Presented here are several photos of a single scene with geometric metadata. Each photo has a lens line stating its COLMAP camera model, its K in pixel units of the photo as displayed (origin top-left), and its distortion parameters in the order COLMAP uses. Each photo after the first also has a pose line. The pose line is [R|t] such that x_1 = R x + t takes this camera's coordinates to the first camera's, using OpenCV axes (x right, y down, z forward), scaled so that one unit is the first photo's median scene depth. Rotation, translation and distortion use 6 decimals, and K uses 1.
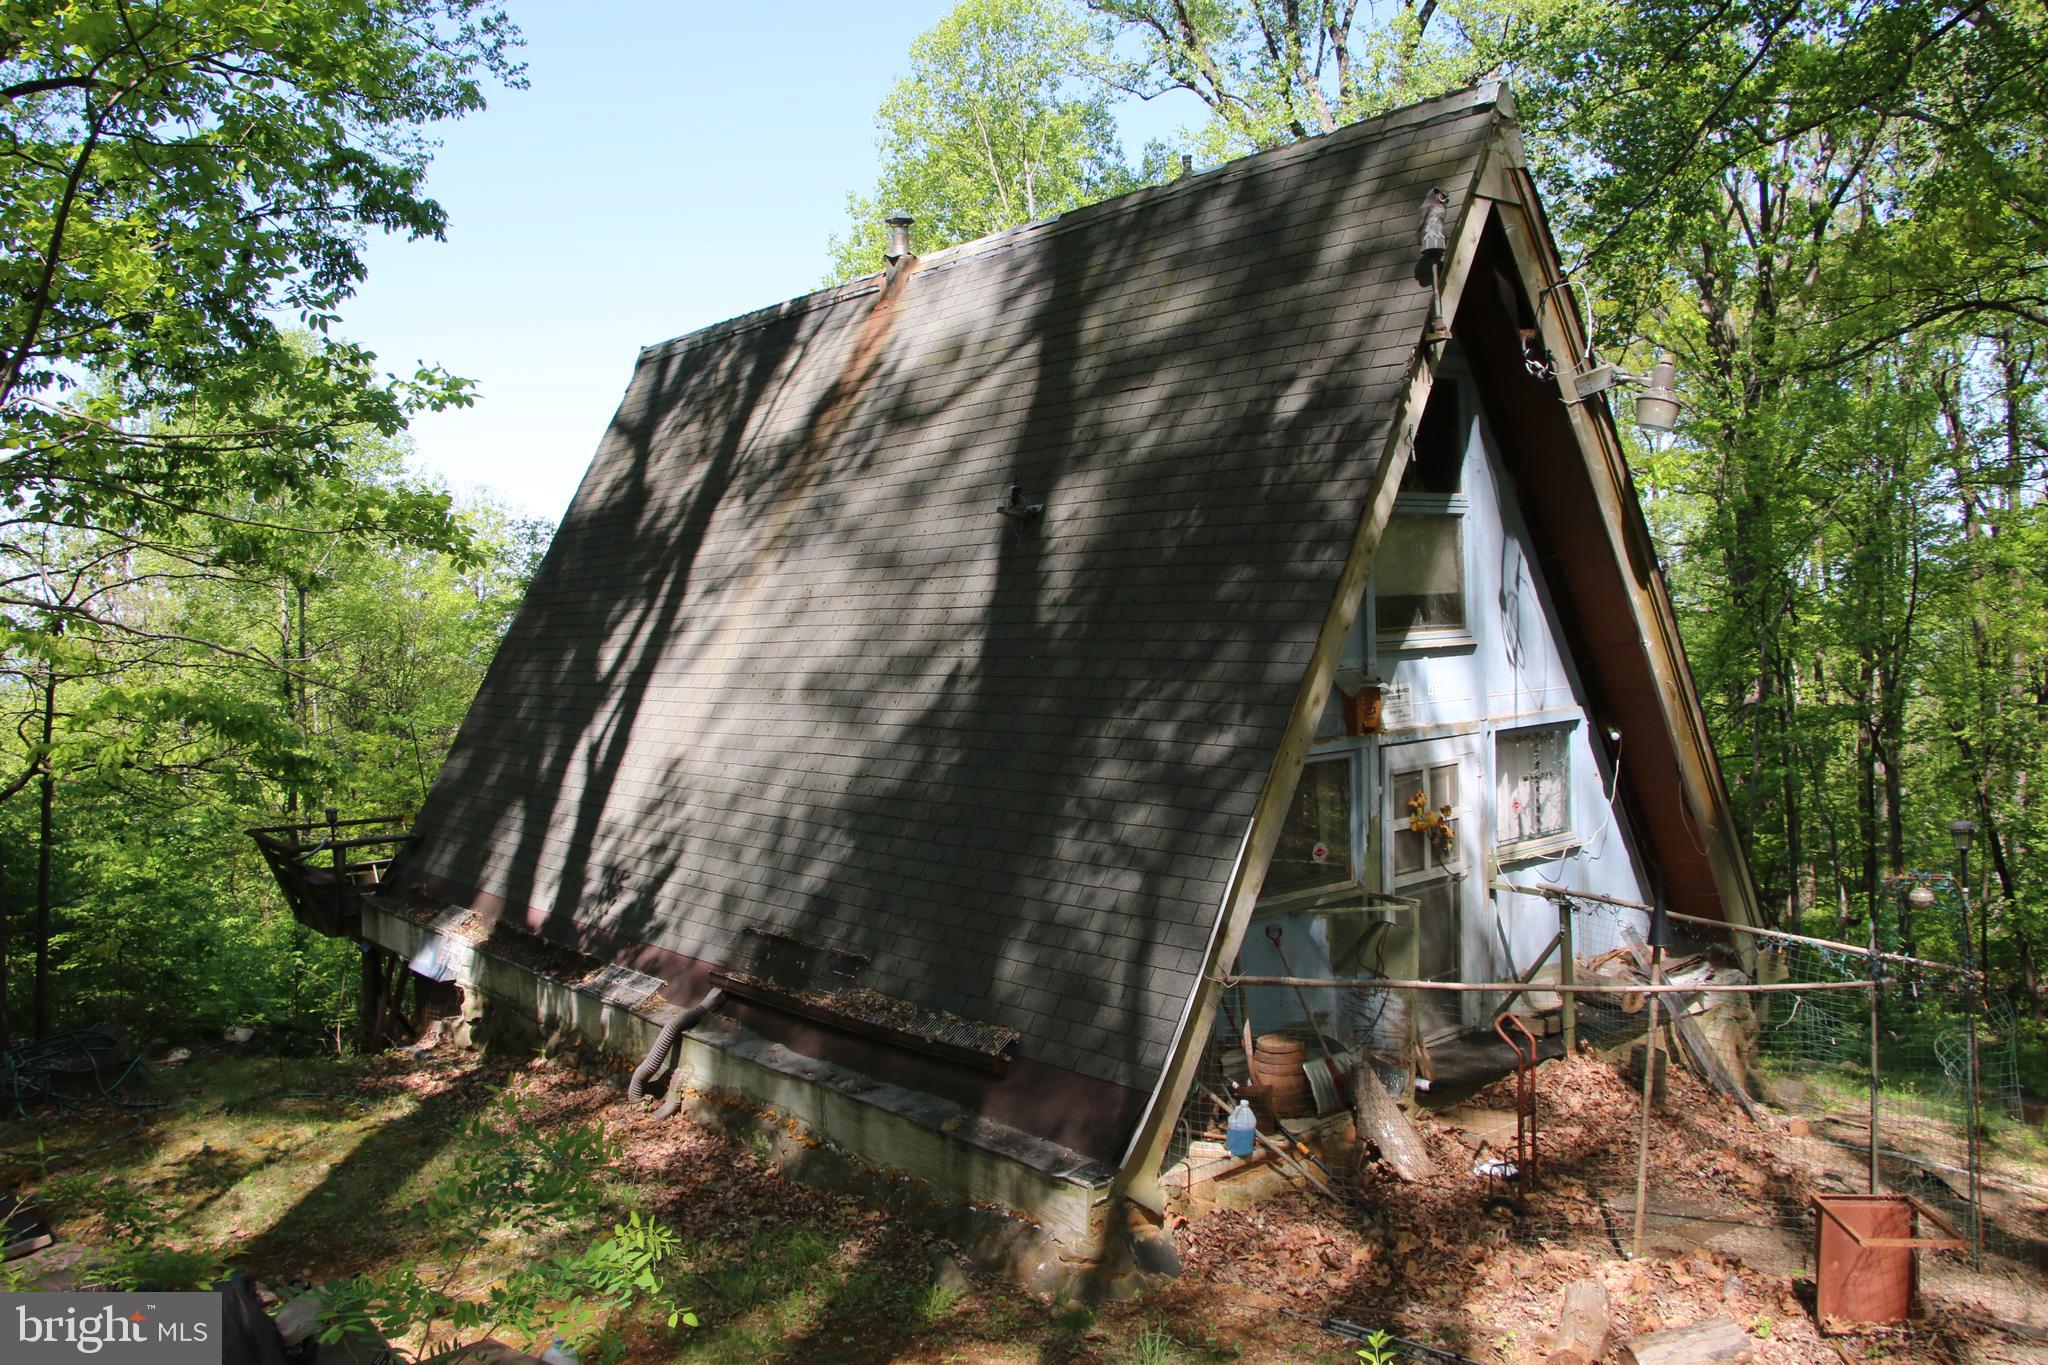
lens RADIAL K [[1701.4, 0, 1024.0], [0, 1701.4, 682.5], [0, 0, 1]] dist [-0.140271, 0.001550]
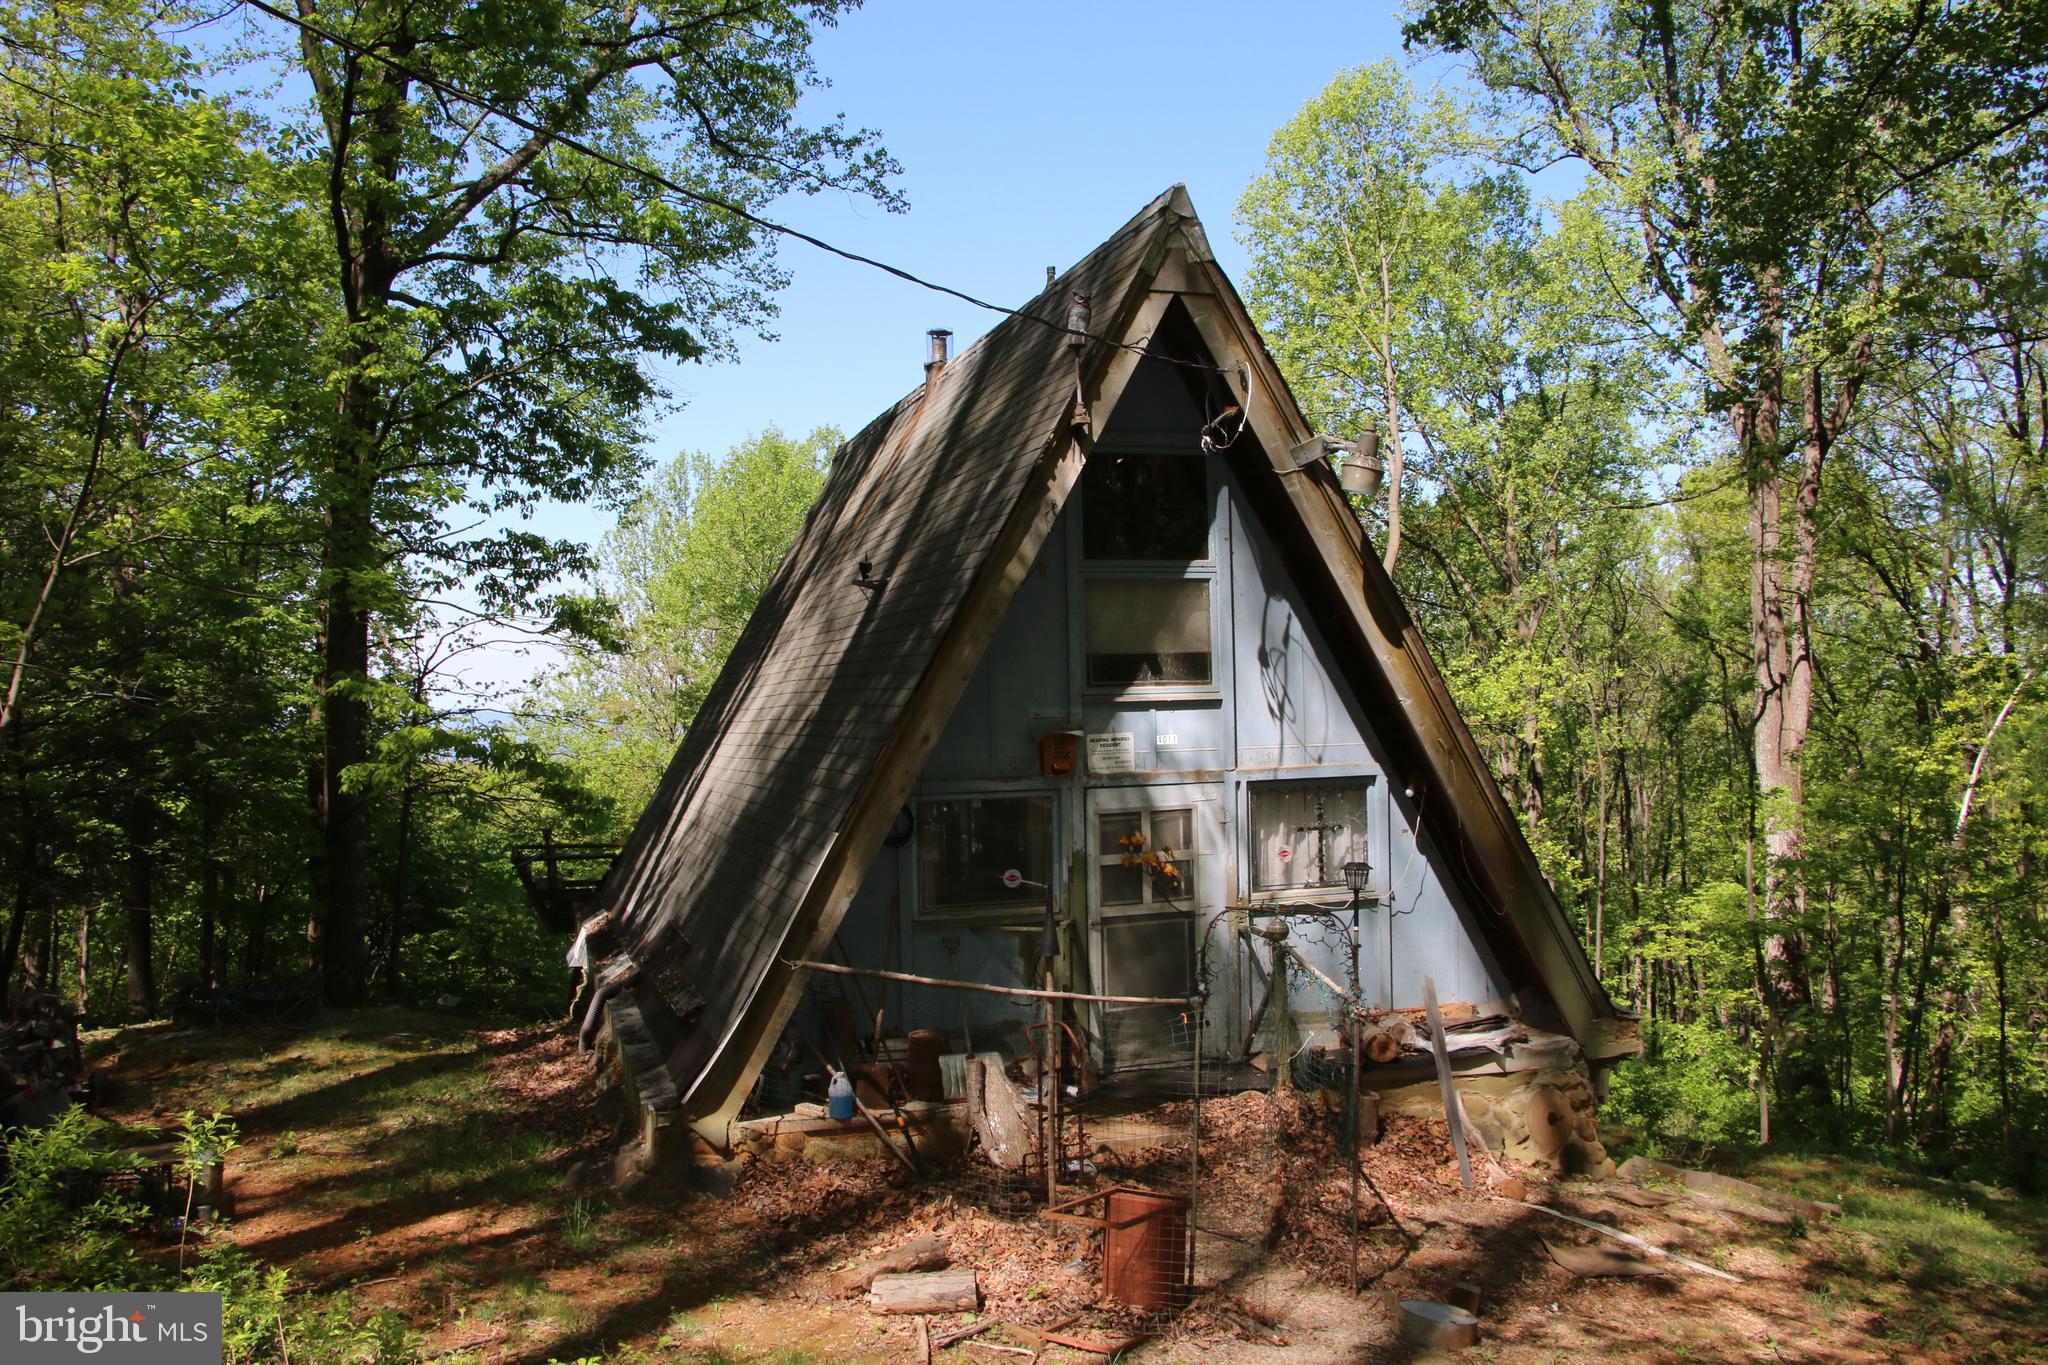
lens RADIAL K [[1730.8, 0, 1024.0], [0, 1730.8, 682.5], [0, 0, 1]] dist [-0.209419, 0.001909]
pose [[0.921412, 0.009164, -0.388480, 0.580085], [-0.027167, 0.998795, -0.040875, 0.014918], [0.387637, 0.048217, 0.920550, -0.060504]]
